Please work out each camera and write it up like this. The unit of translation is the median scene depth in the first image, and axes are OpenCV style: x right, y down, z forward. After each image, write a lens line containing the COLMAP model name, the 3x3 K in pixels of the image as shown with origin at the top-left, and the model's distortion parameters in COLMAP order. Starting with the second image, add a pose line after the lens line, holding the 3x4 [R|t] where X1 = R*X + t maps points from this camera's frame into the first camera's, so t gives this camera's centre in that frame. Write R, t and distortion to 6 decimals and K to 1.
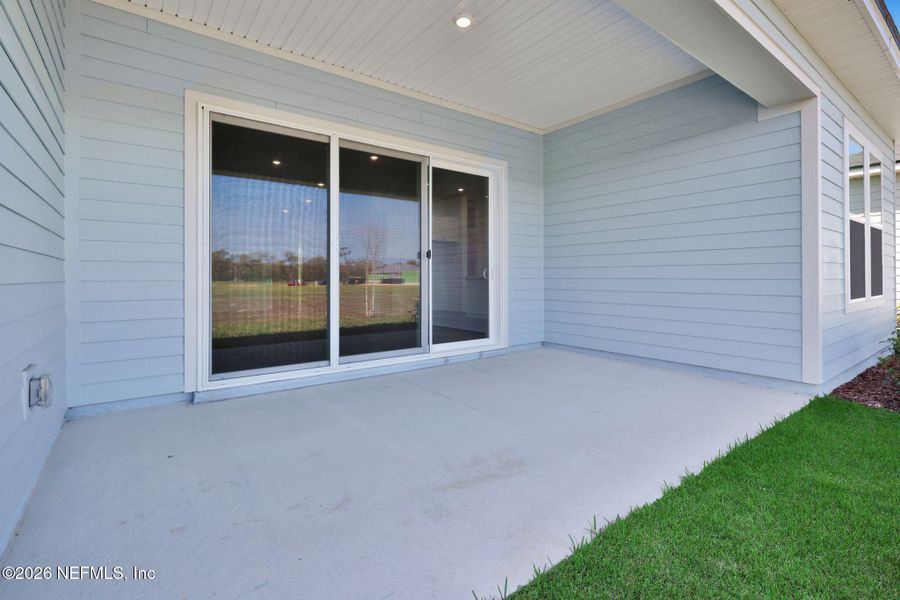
lens RADIAL K [[418.5, 0, 447.7], [0, 418.5, 274.7], [0, 0, 1]] dist [-0.000425, 0.000036]
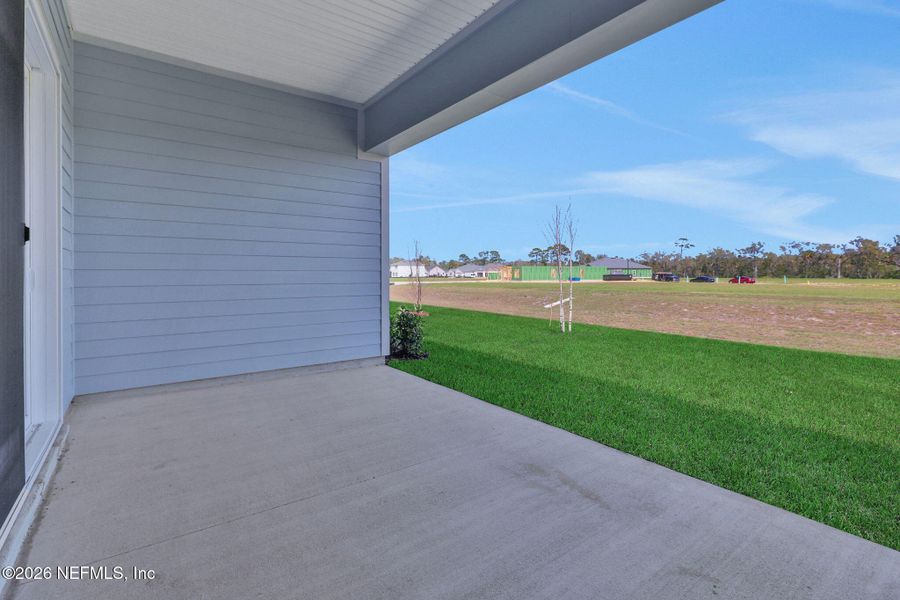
lens RADIAL K [[418.5, 0, 447.7], [0, 418.5, 274.7], [0, 0, 1]] dist [-0.000425, 0.000036]
pose [[-0.002486, 0.002267, 0.999994, -0.863656], [0.001761, 0.999996, -0.002263, -0.020785], [-0.999995, 0.001755, -0.002490, 1.205763]]
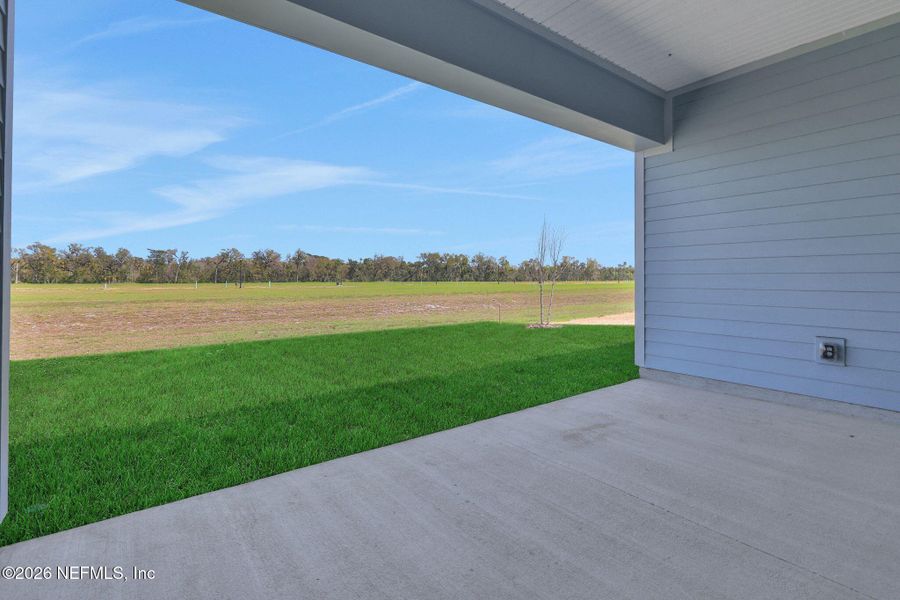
lens RADIAL K [[413.8, 0, 440.8], [0, 413.8, 282.1], [0, 0, 1]] dist [-0.002035, -0.000186]
pose [[-0.999989, 0.000693, 0.004679, 0.539139], [0.000720, 0.999983, 0.005781, -0.020135], [-0.004675, 0.005784, -0.999972, 2.228819]]
